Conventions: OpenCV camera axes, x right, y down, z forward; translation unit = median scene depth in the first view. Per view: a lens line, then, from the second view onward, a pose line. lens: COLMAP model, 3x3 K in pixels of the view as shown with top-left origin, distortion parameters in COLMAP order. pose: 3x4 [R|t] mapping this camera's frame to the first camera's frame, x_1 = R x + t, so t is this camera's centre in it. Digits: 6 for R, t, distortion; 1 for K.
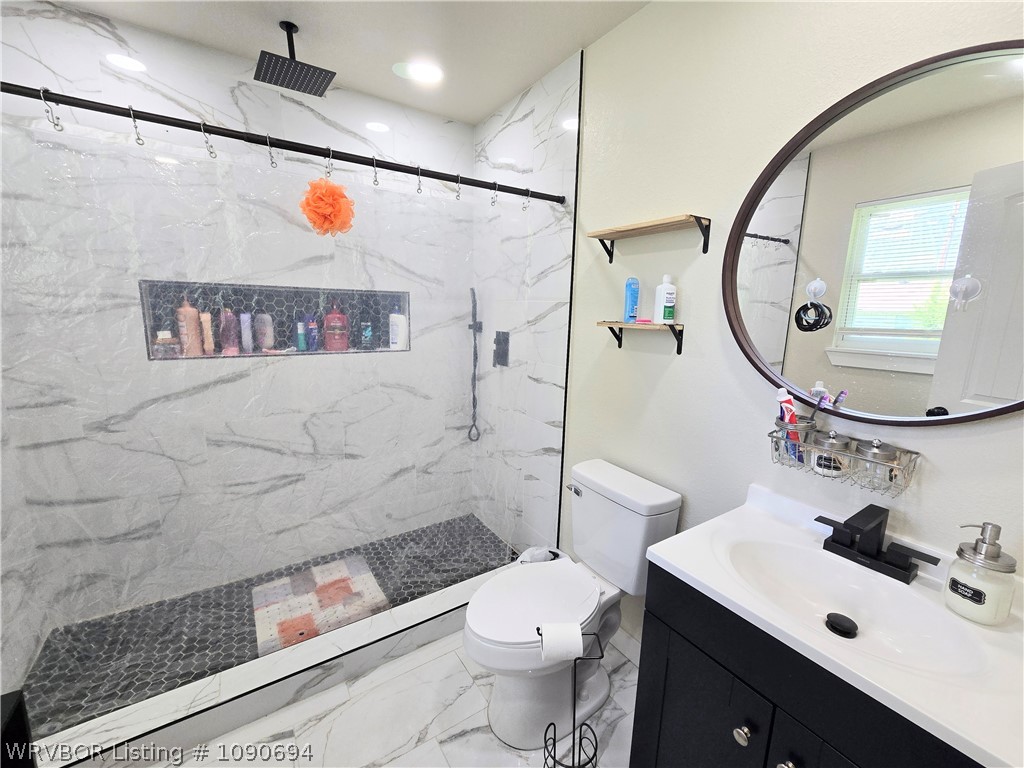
lens RADIAL K [[418.9, 0, 519.4], [0, 418.9, 382.9], [0, 0, 1]] dist [-0.004659, 0.001270]
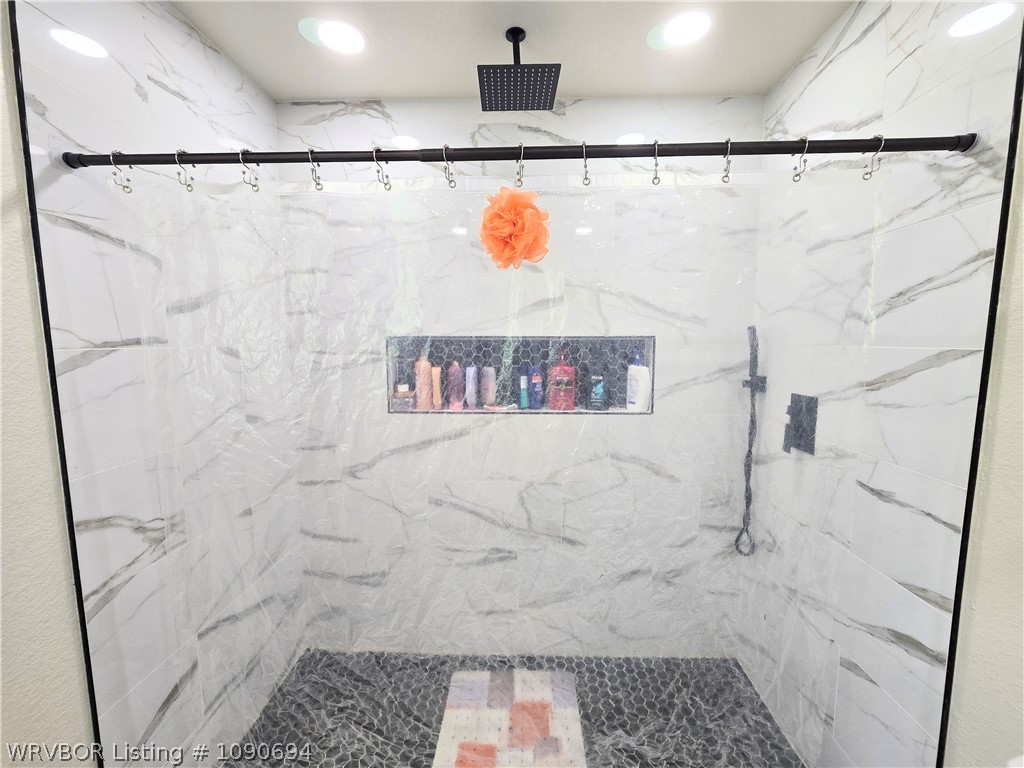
lens RADIAL K [[418.9, 0, 519.4], [0, 418.9, 382.9], [0, 0, 1]] dist [-0.004659, 0.001270]
pose [[0.810590, 0.030966, -0.584795, -0.023025], [-0.081489, 0.994850, -0.060272, -0.077190], [0.579917, 0.096510, 0.808939, 0.293020]]
